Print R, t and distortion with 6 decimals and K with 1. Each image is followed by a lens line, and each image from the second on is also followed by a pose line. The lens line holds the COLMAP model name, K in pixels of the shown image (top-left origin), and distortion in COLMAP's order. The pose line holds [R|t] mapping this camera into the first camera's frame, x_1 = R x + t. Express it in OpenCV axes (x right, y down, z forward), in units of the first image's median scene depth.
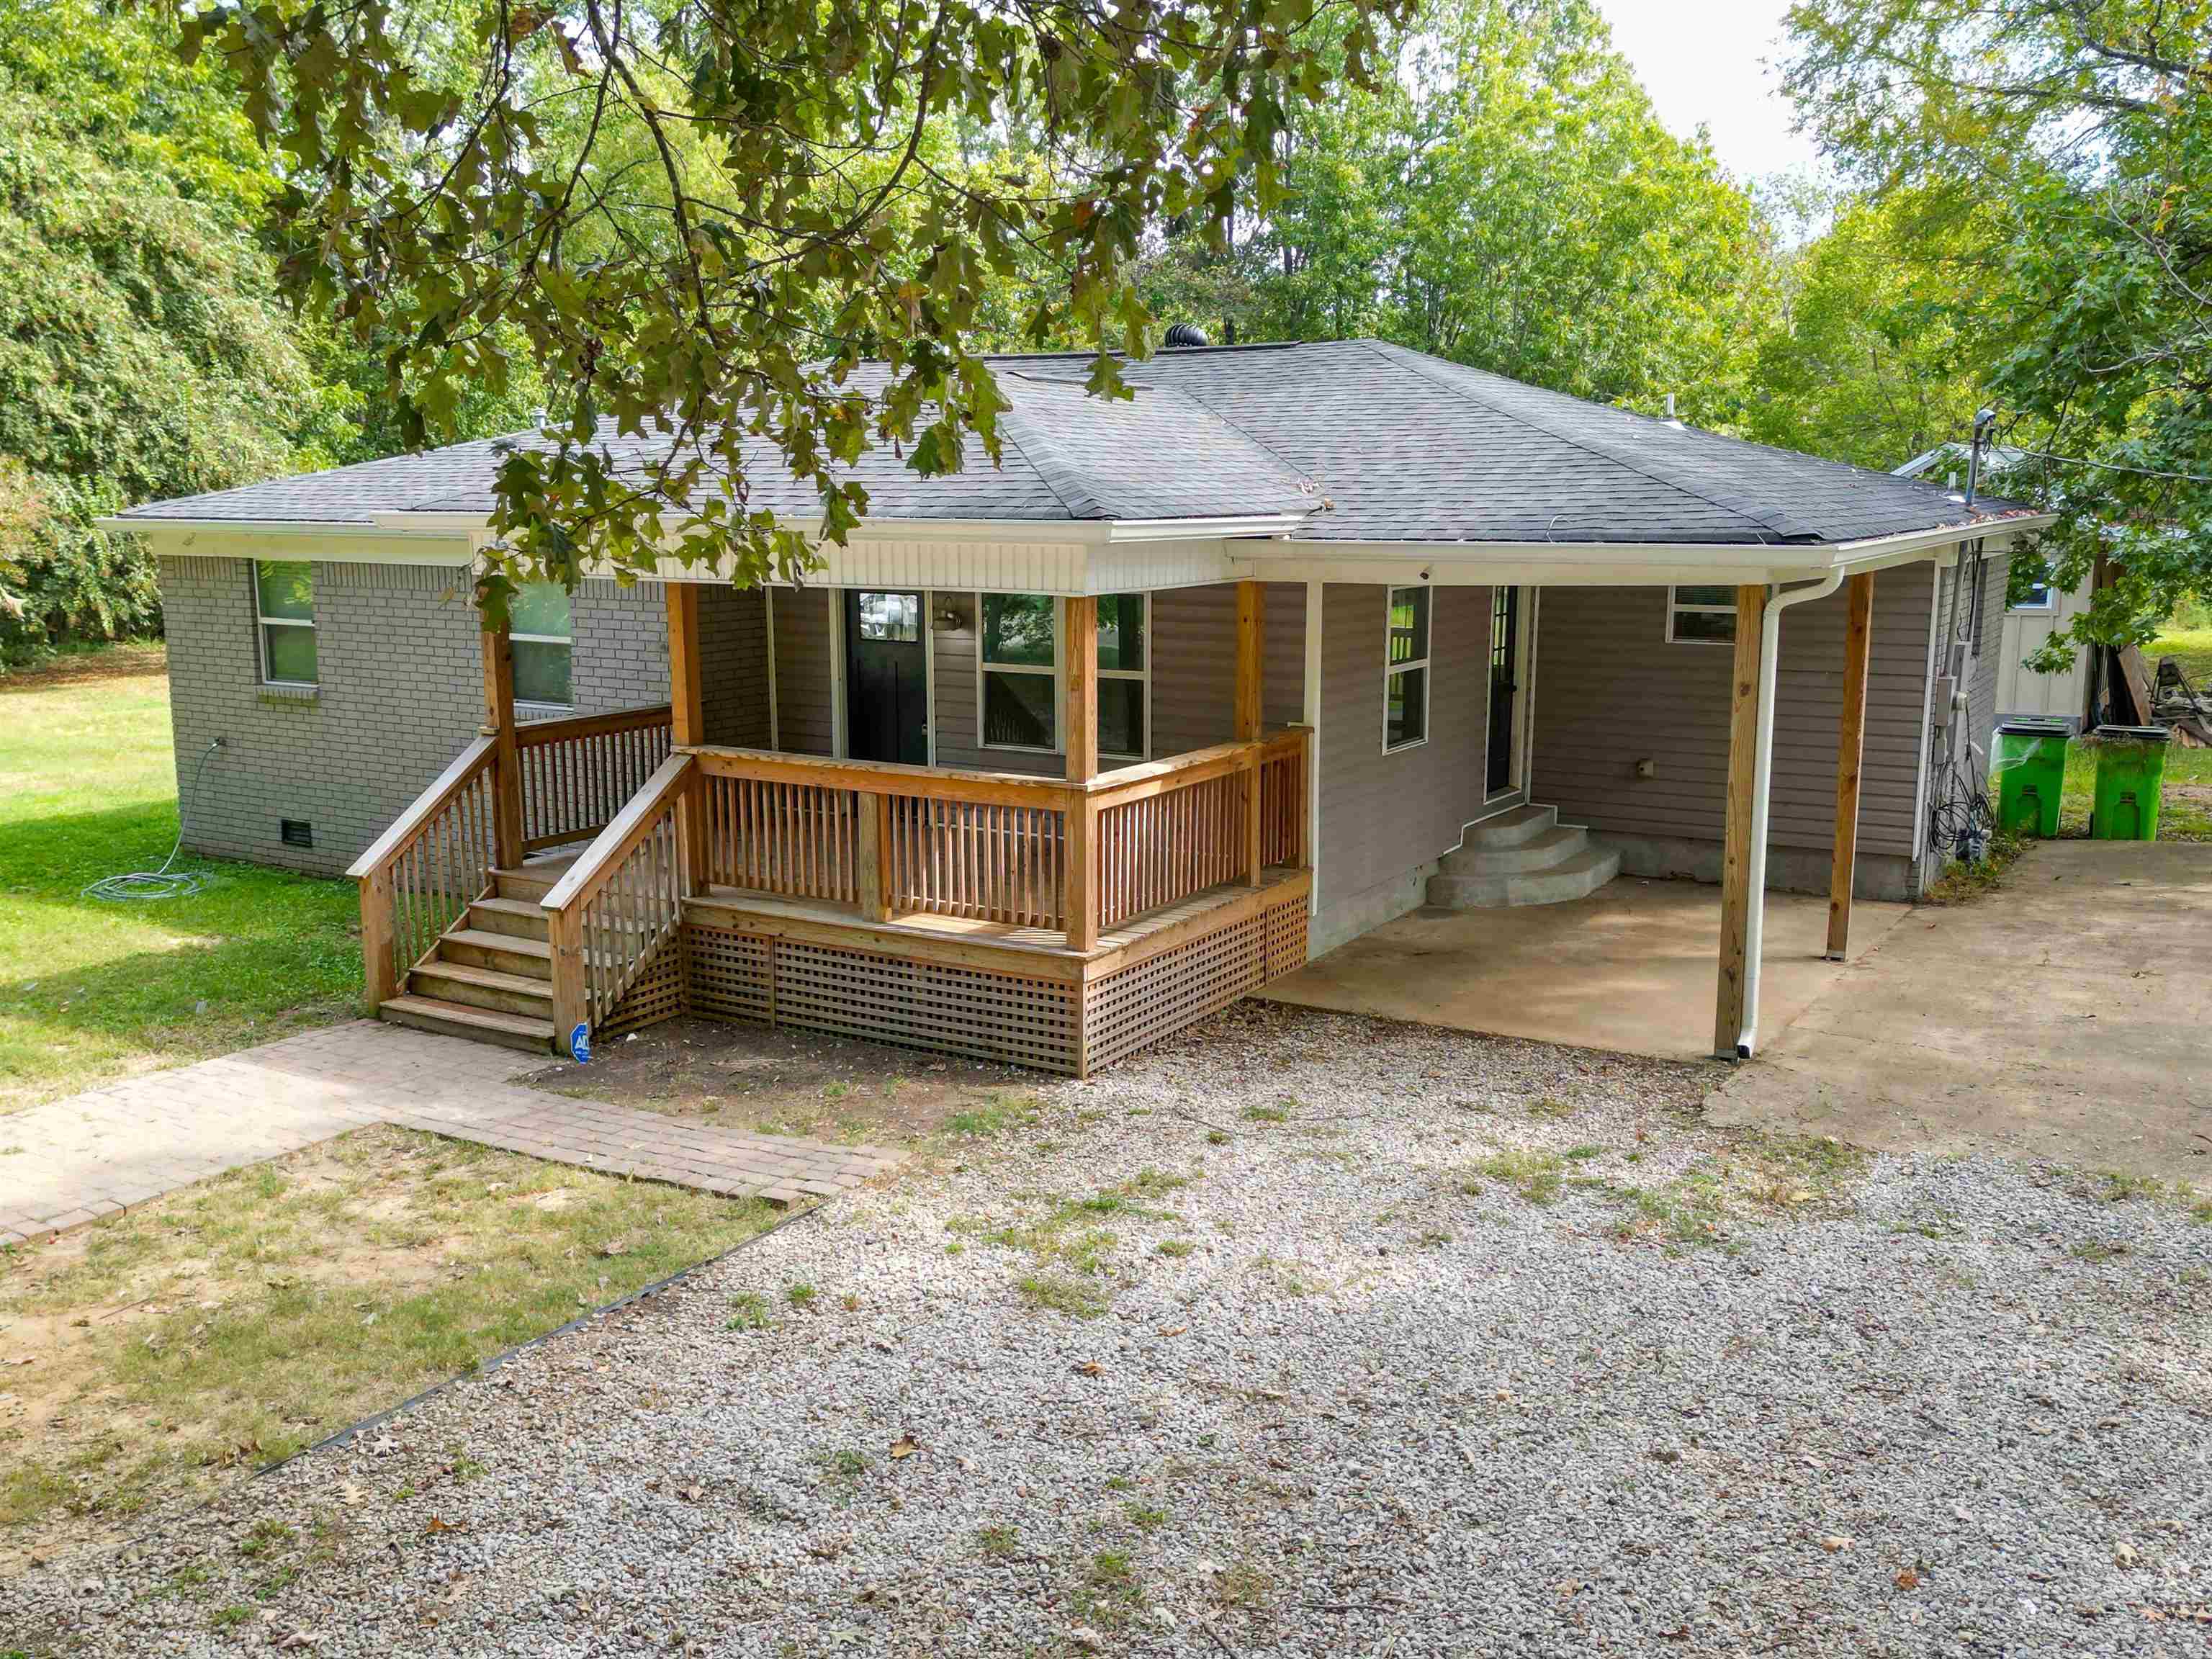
lens RADIAL K [[1930.2, 0, 1099.2], [0, 1930.2, 826.9], [0, 0, 1]] dist [0.057143, -0.044239]
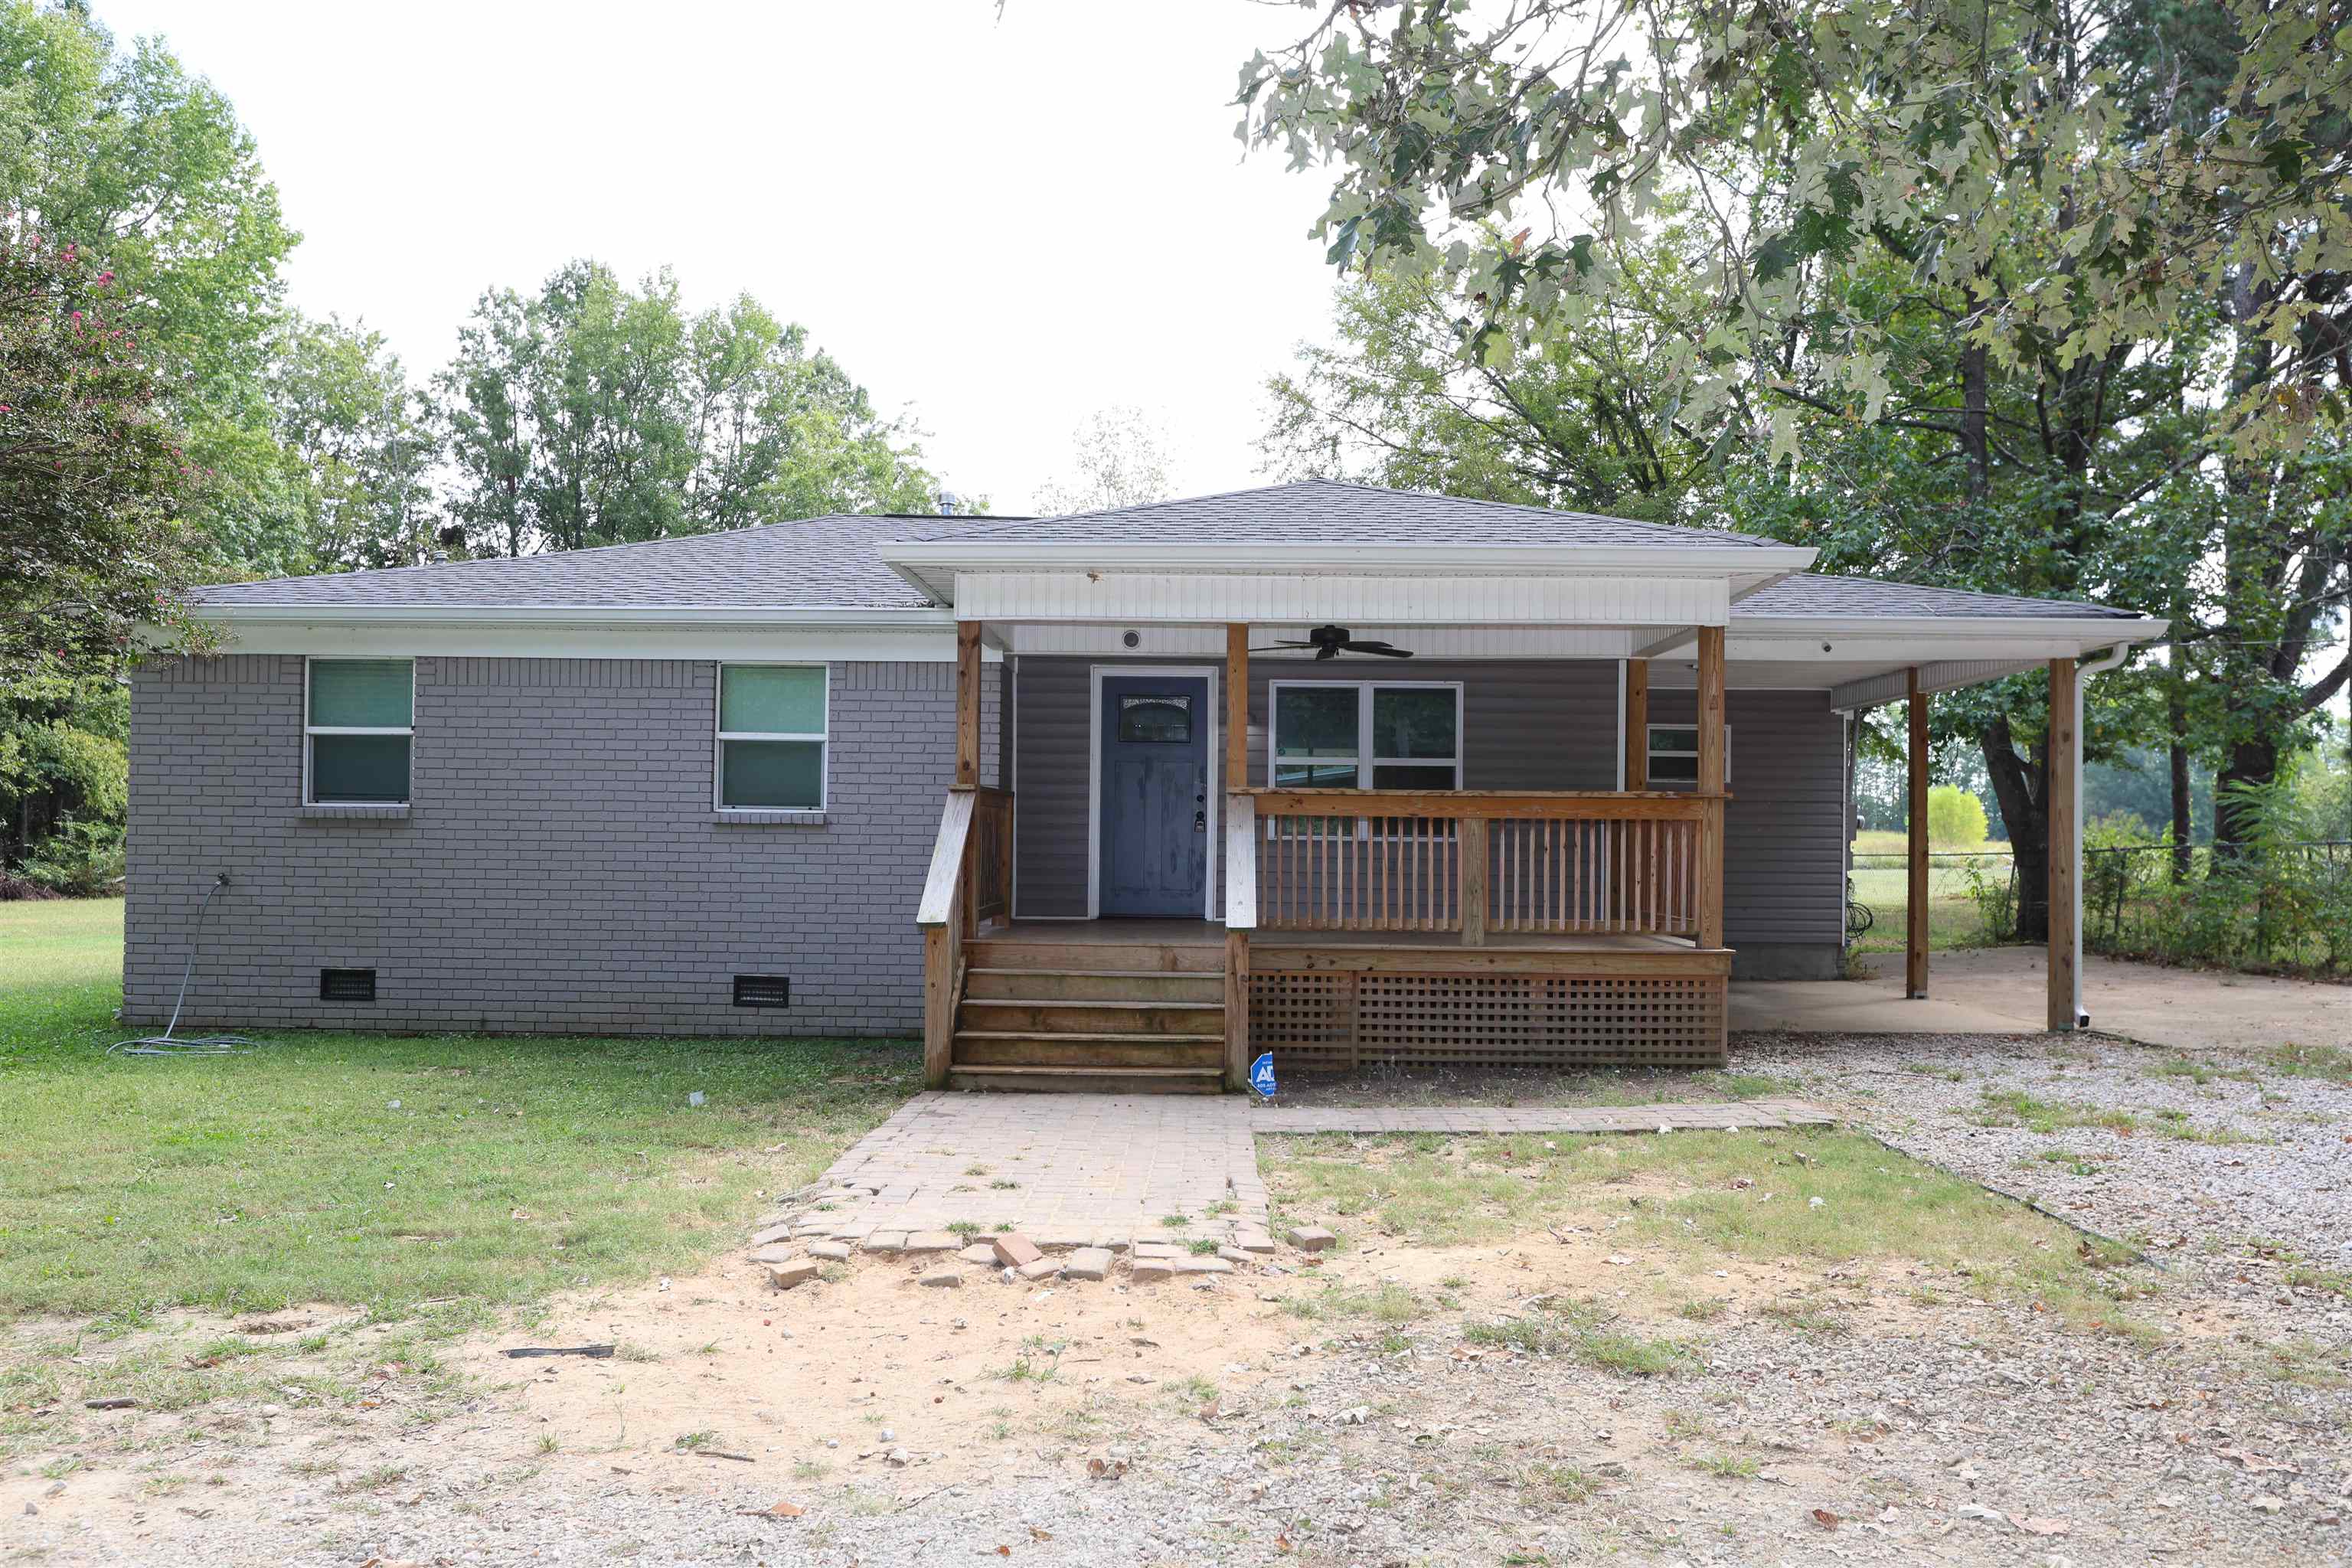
lens RADIAL K [[1810.0, 0, 1186.0], [0, 1810.0, 796.8], [0, 0, 1]] dist [-0.024237, 0.010069]
pose [[0.868126, 0.018046, 0.496015, -0.770102], [0.076694, 0.982460, -0.169974, 0.130018], [-0.490382, 0.185601, 0.851515, 0.259982]]
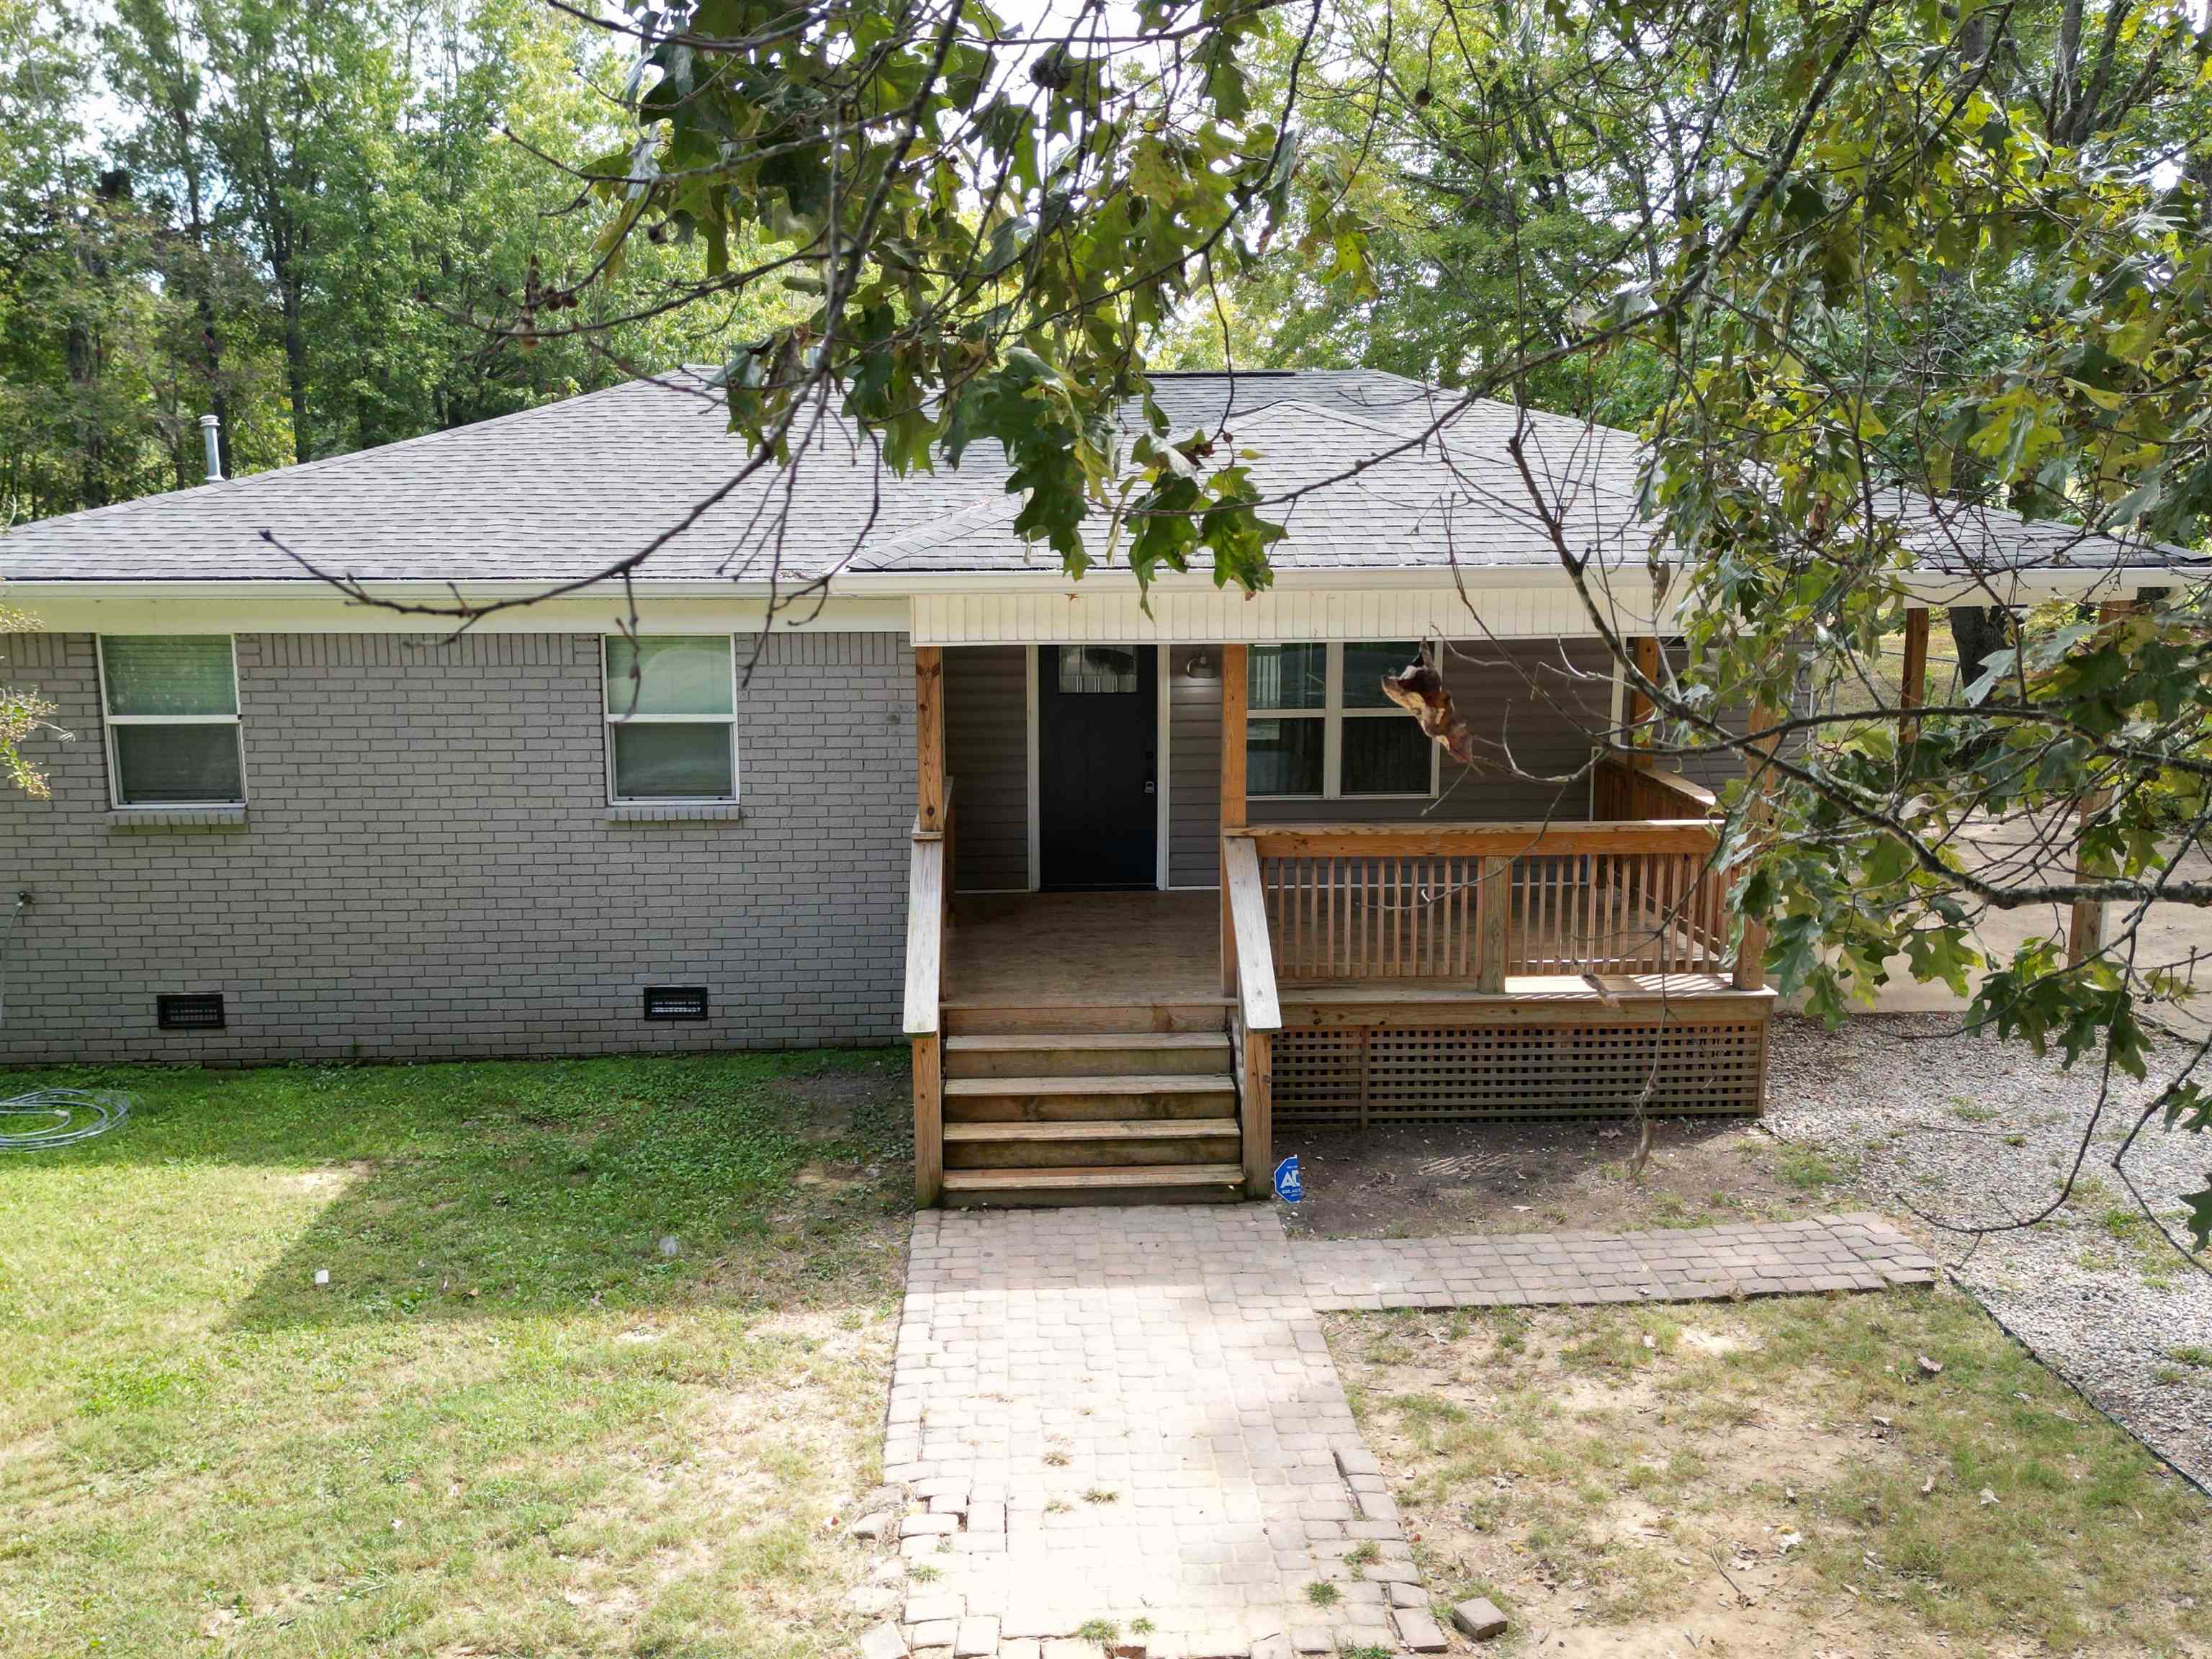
lens RADIAL K [[1930.2, 0, 1106.5], [0, 1930.2, 820.7], [0, 0, 1]] dist [0.057143, -0.044239]
pose [[0.832405, -0.096445, 0.545710, -0.822782], [0.100718, 0.994668, 0.022161, -0.077669], [-0.544938, 0.036516, 0.837681, 0.334647]]
